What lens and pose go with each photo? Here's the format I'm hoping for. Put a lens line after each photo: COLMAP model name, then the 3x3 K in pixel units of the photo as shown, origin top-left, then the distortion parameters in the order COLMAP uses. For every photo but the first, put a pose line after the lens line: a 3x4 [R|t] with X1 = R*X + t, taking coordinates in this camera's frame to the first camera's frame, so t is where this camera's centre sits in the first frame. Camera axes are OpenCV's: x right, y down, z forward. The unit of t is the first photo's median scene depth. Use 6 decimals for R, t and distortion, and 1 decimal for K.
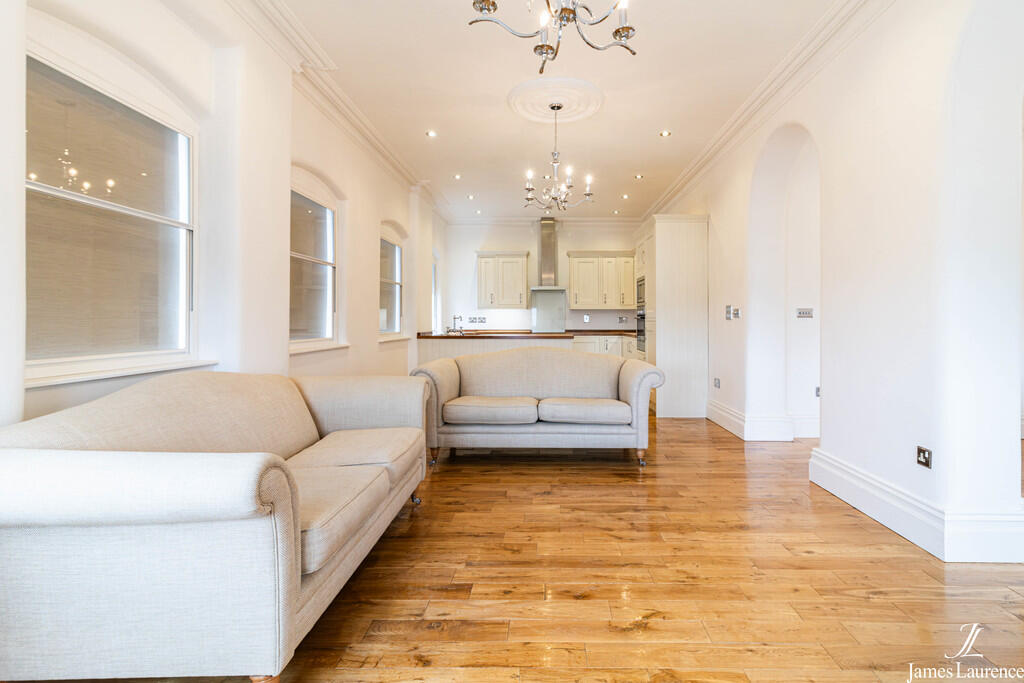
lens RADIAL K [[486.6, 0, 548.9], [0, 486.6, 314.5], [0, 0, 1]] dist [0.001421, -0.000165]
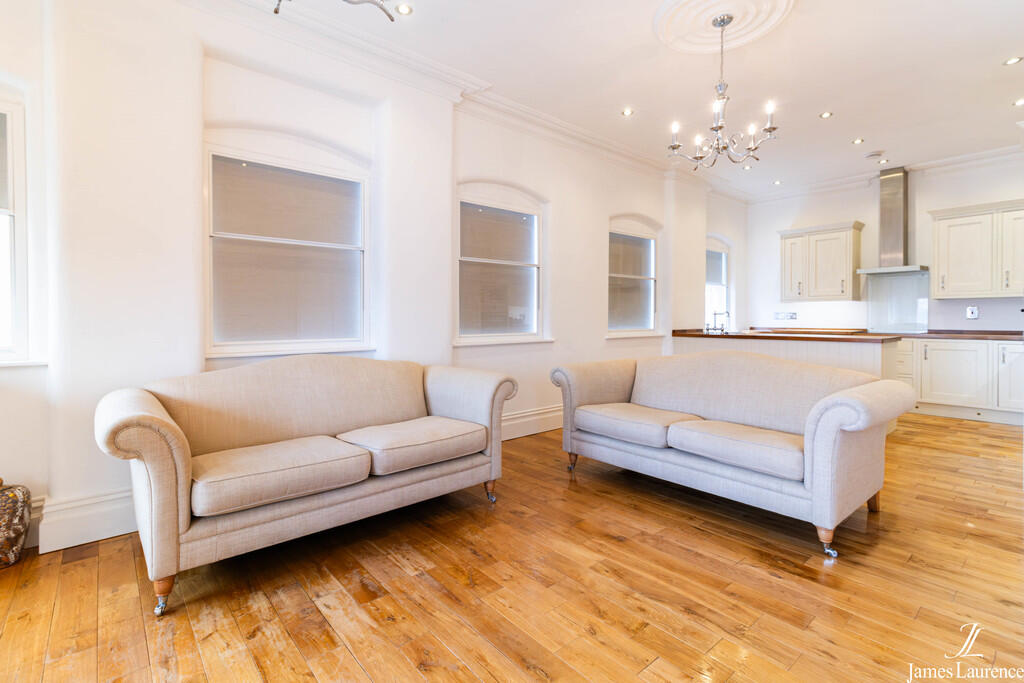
lens RADIAL K [[476.3, 0, 514.7], [0, 476.3, 321.8], [0, 0, 1]] dist [0.002062, -0.000352]
pose [[0.650989, 0.004043, -0.759076, 0.340275], [0.013493, 0.999766, 0.016897, 0.003893], [0.758967, -0.021242, 0.650782, 0.283130]]
